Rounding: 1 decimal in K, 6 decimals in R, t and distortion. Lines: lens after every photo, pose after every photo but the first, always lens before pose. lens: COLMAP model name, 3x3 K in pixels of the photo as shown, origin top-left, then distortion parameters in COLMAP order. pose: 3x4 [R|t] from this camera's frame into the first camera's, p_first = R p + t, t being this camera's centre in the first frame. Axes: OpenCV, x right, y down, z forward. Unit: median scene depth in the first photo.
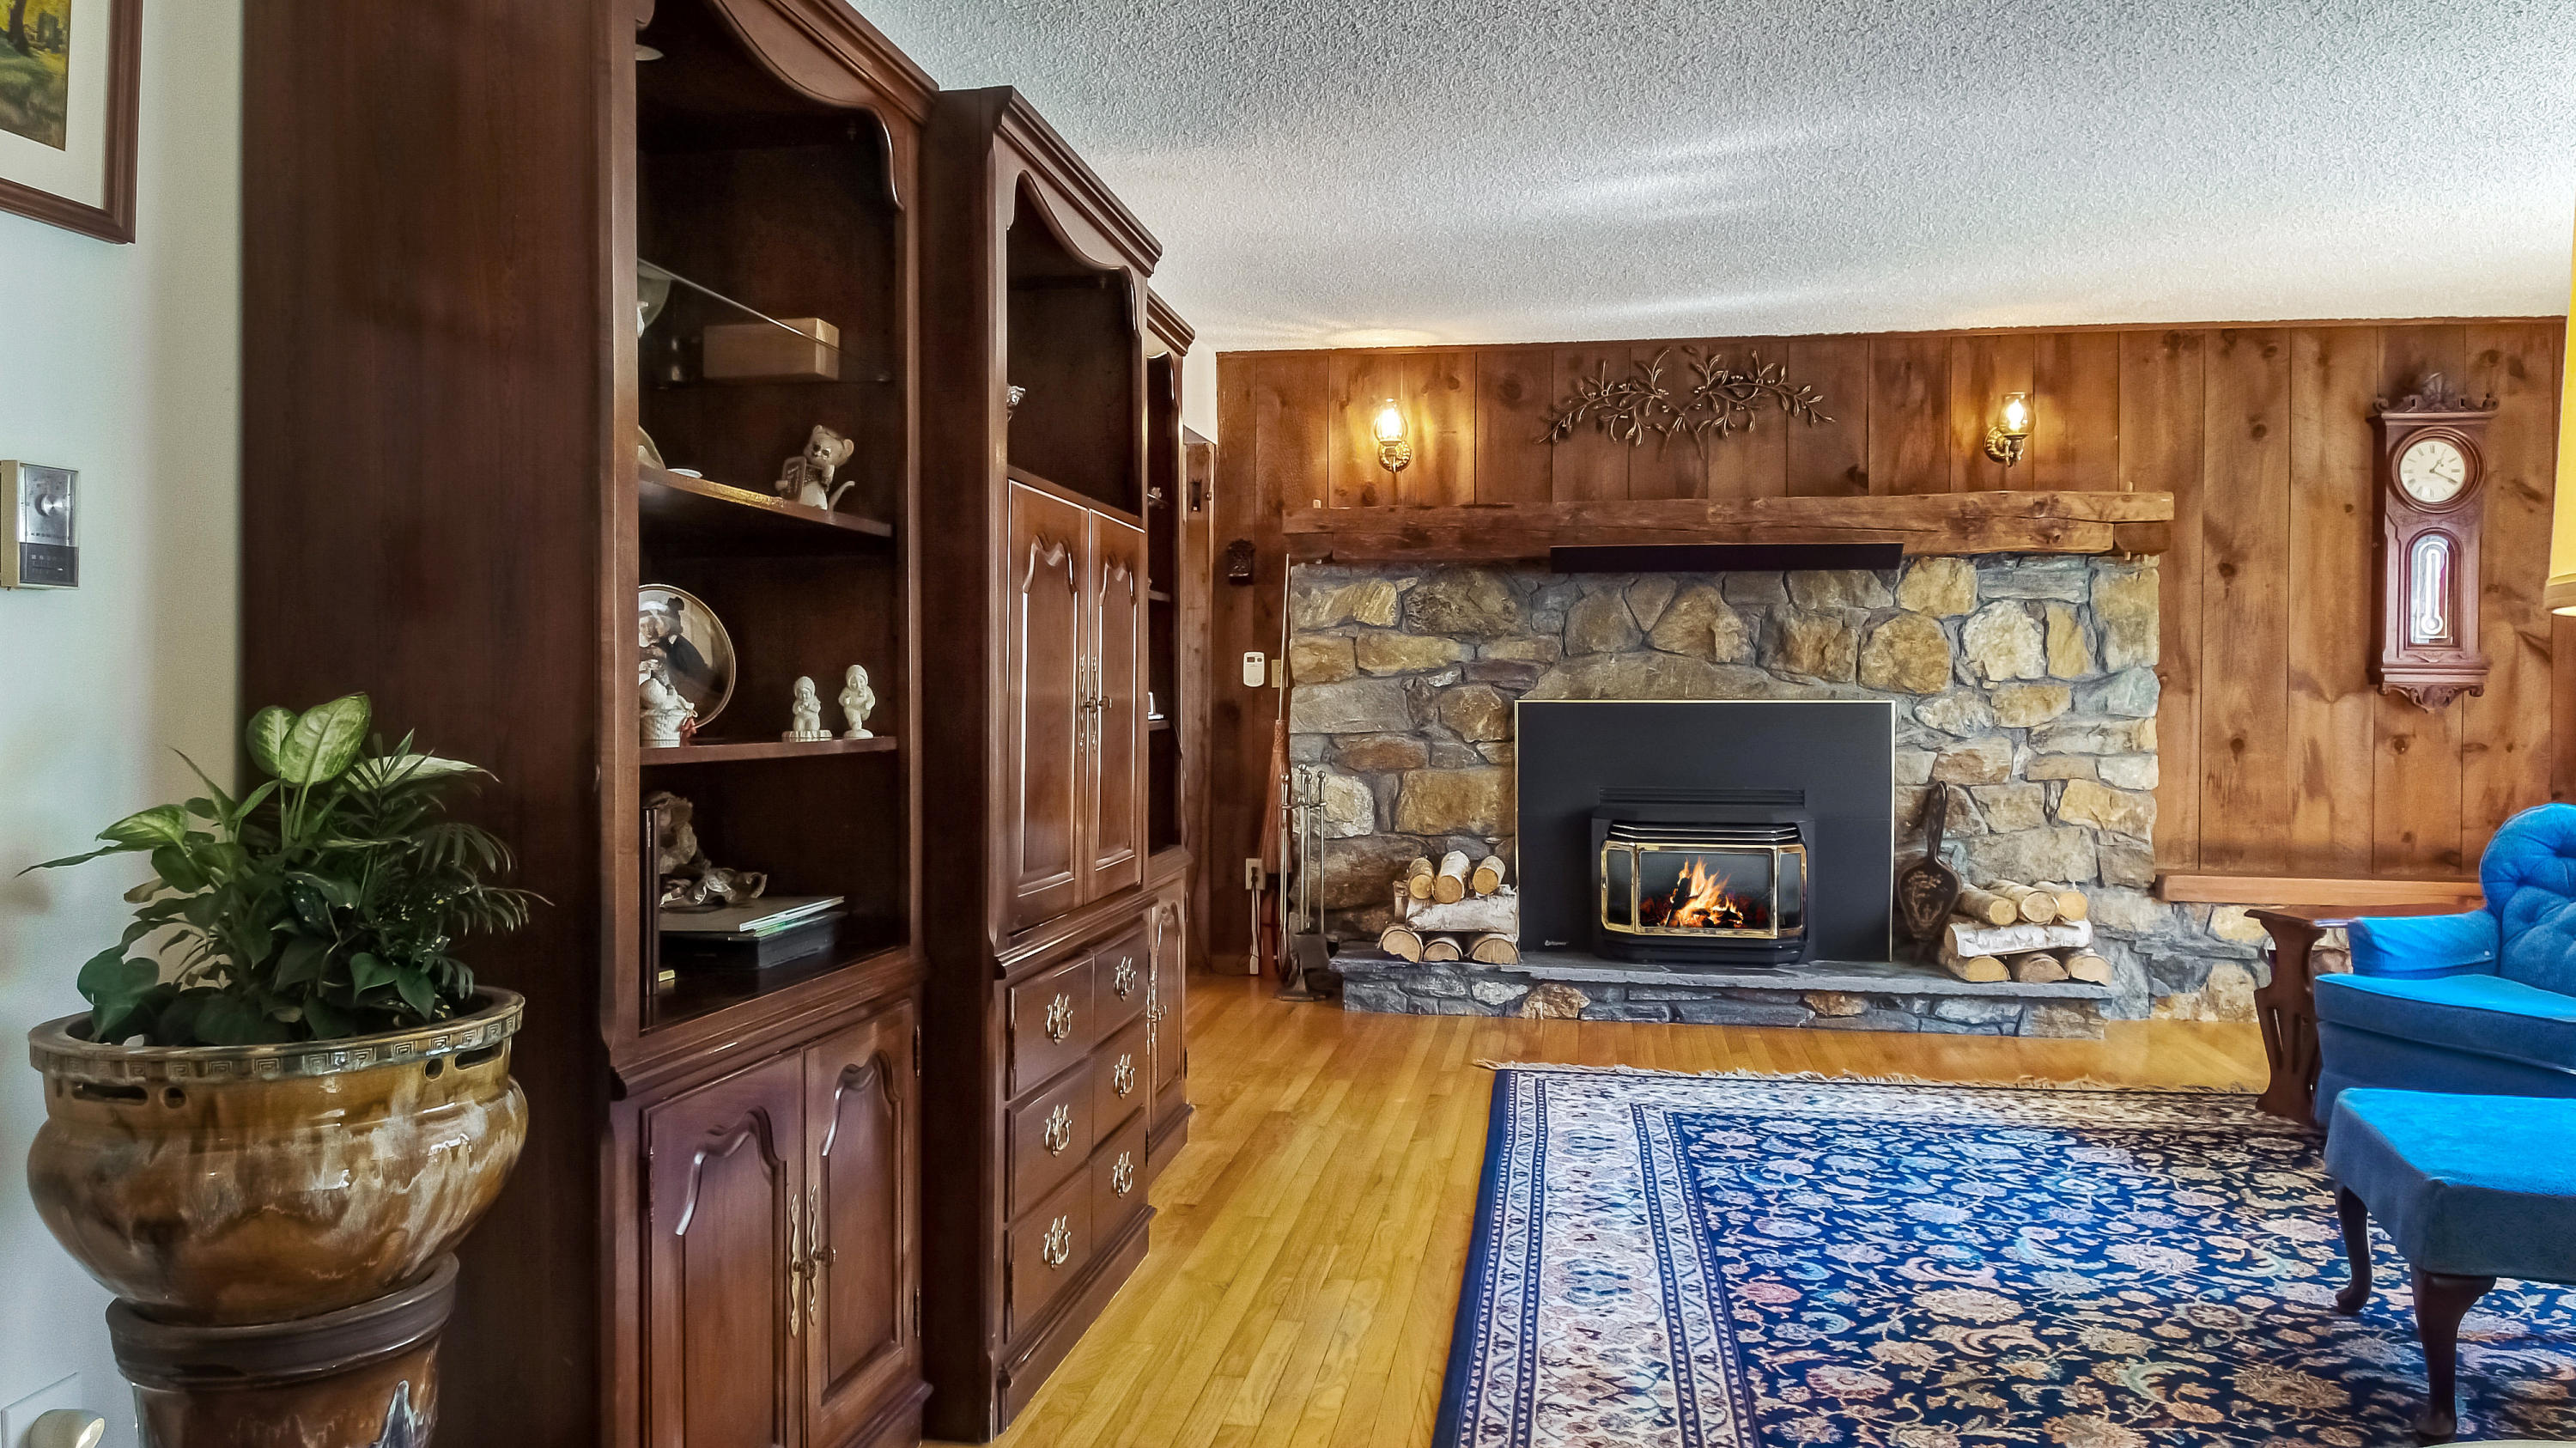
lens RADIAL K [[1757.9, 0, 1297.6], [0, 1757.9, 689.2], [0, 0, 1]] dist [0.023996, -0.052379]
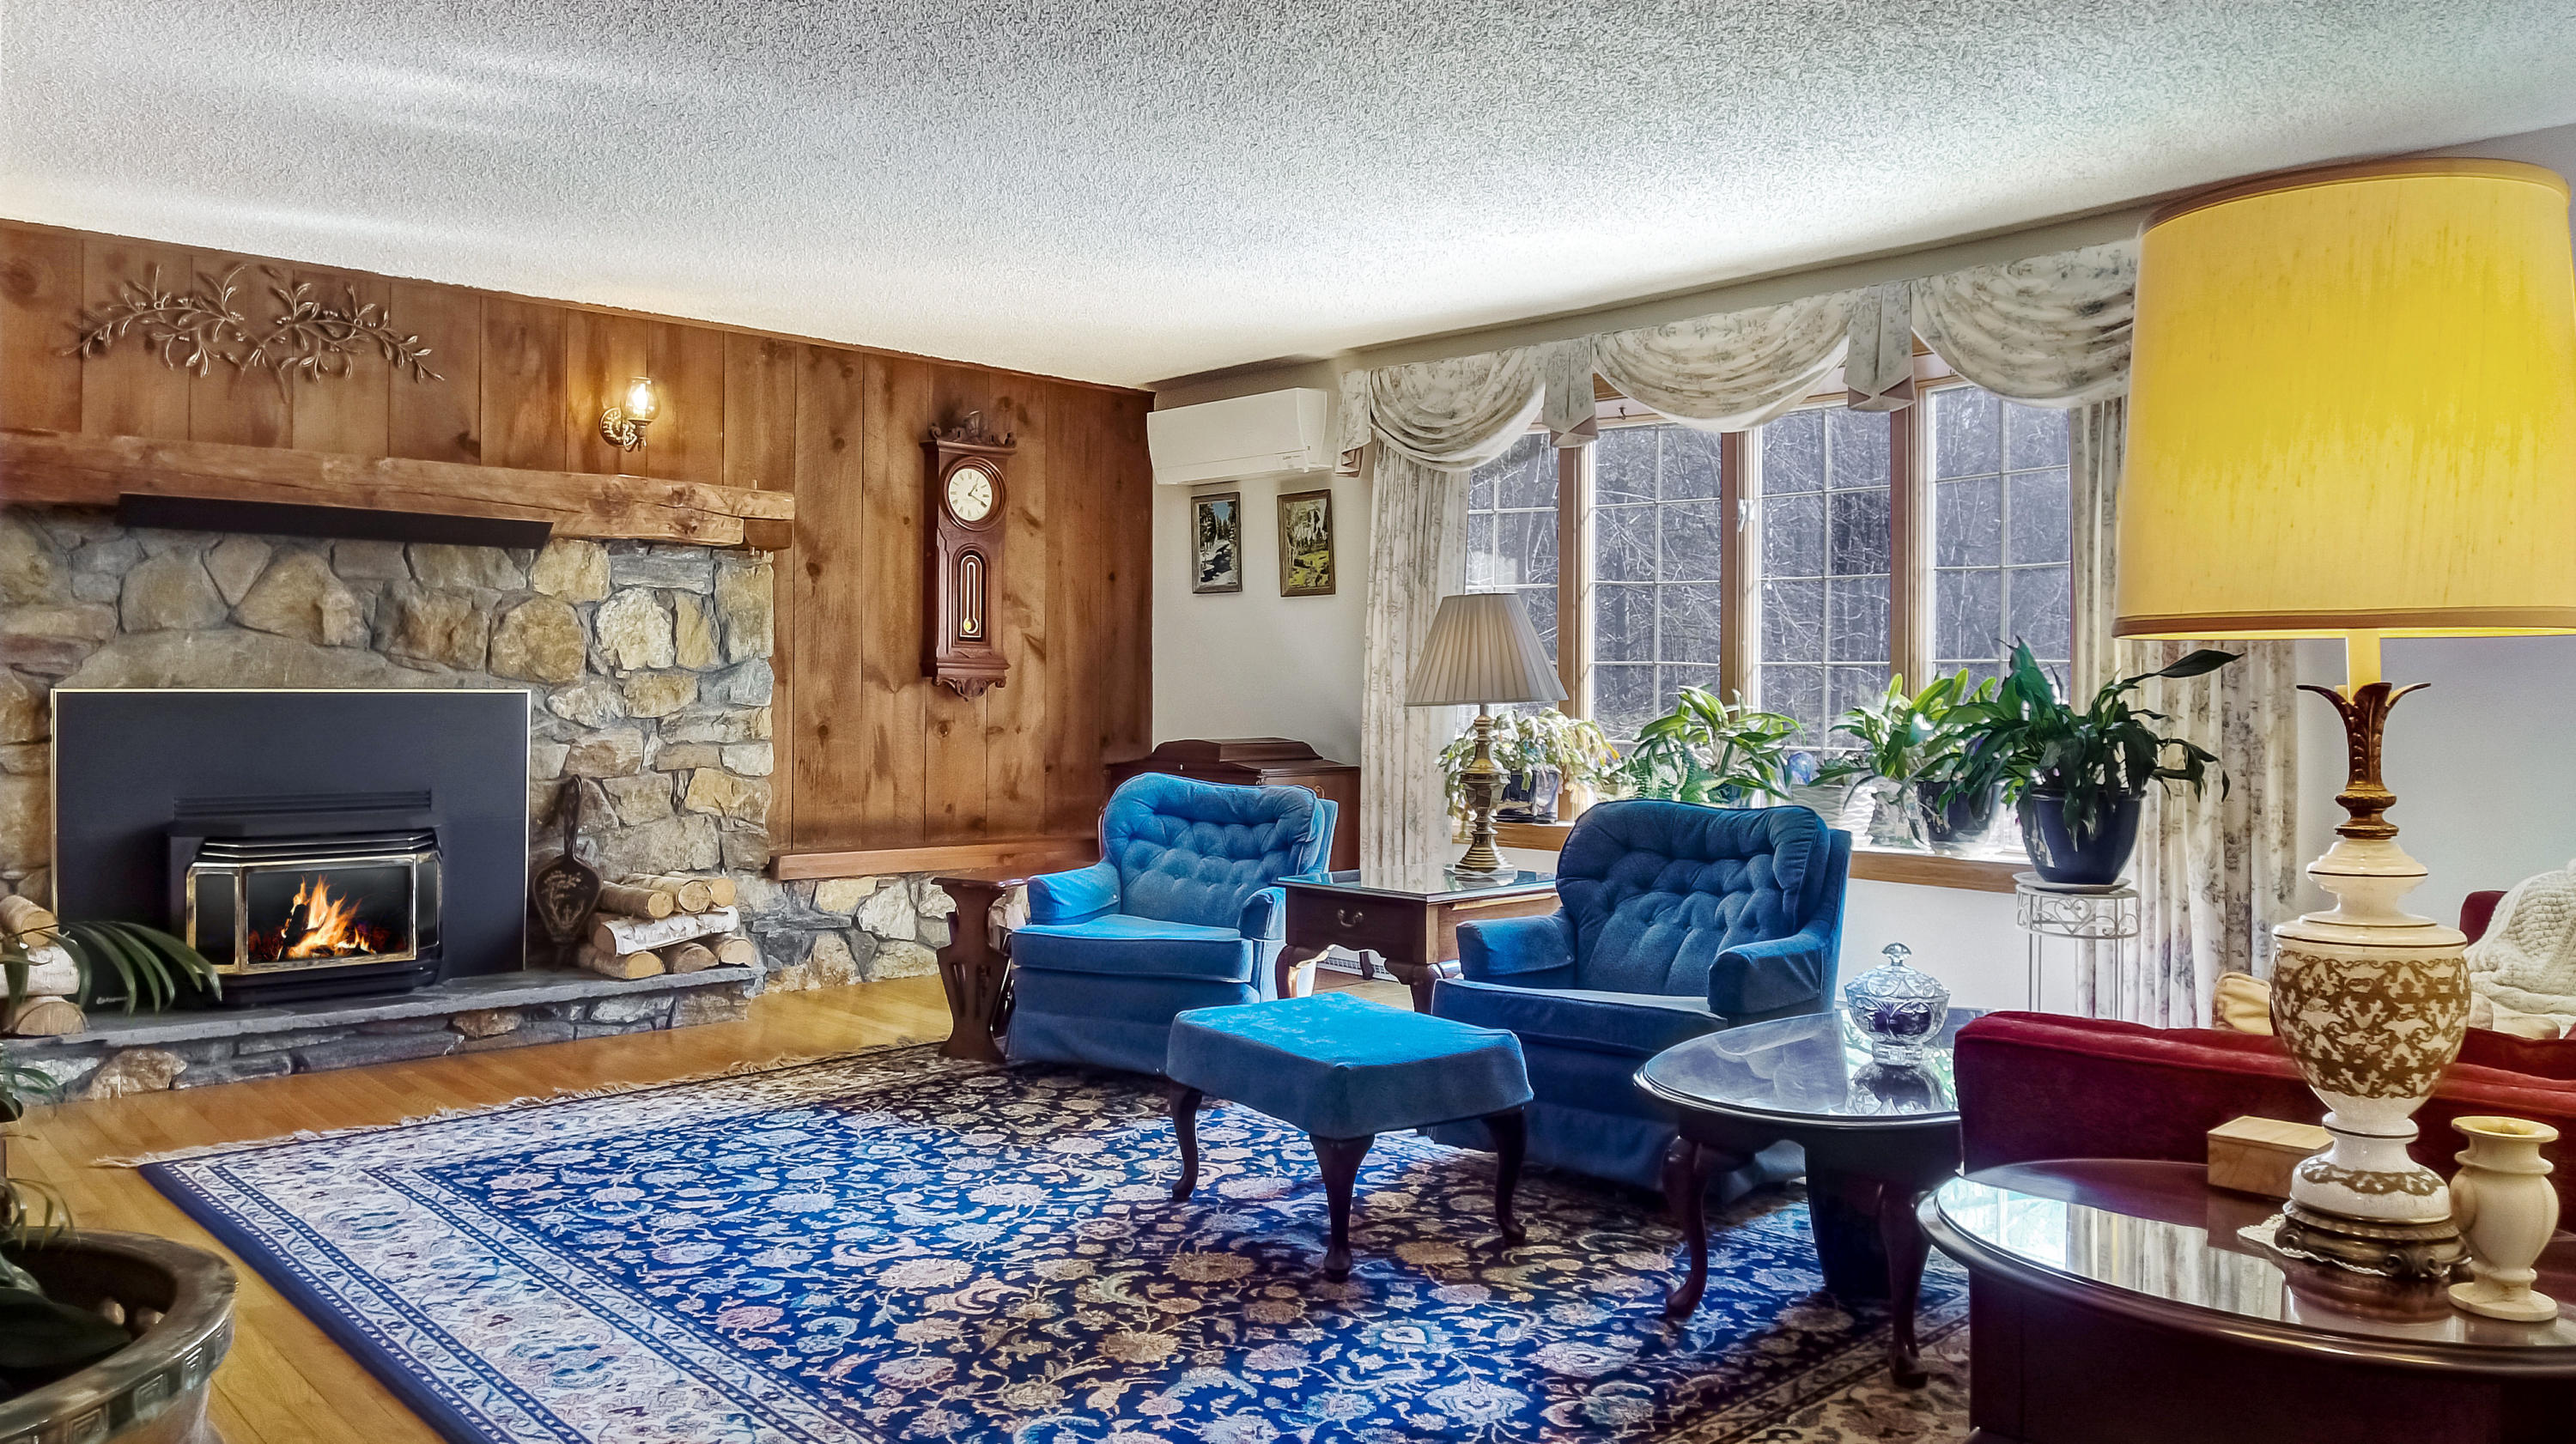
lens RADIAL K [[1810.2, 0, 1284.9], [0, 1810.2, 684.1], [0, 0, 1]] dist [0.000372, -0.007292]
pose [[0.607236, 0.004293, 0.794510, -0.183808], [-0.006424, 0.999979, -0.000493, 0.001280], [-0.794495, -0.004805, 0.607251, 0.103502]]
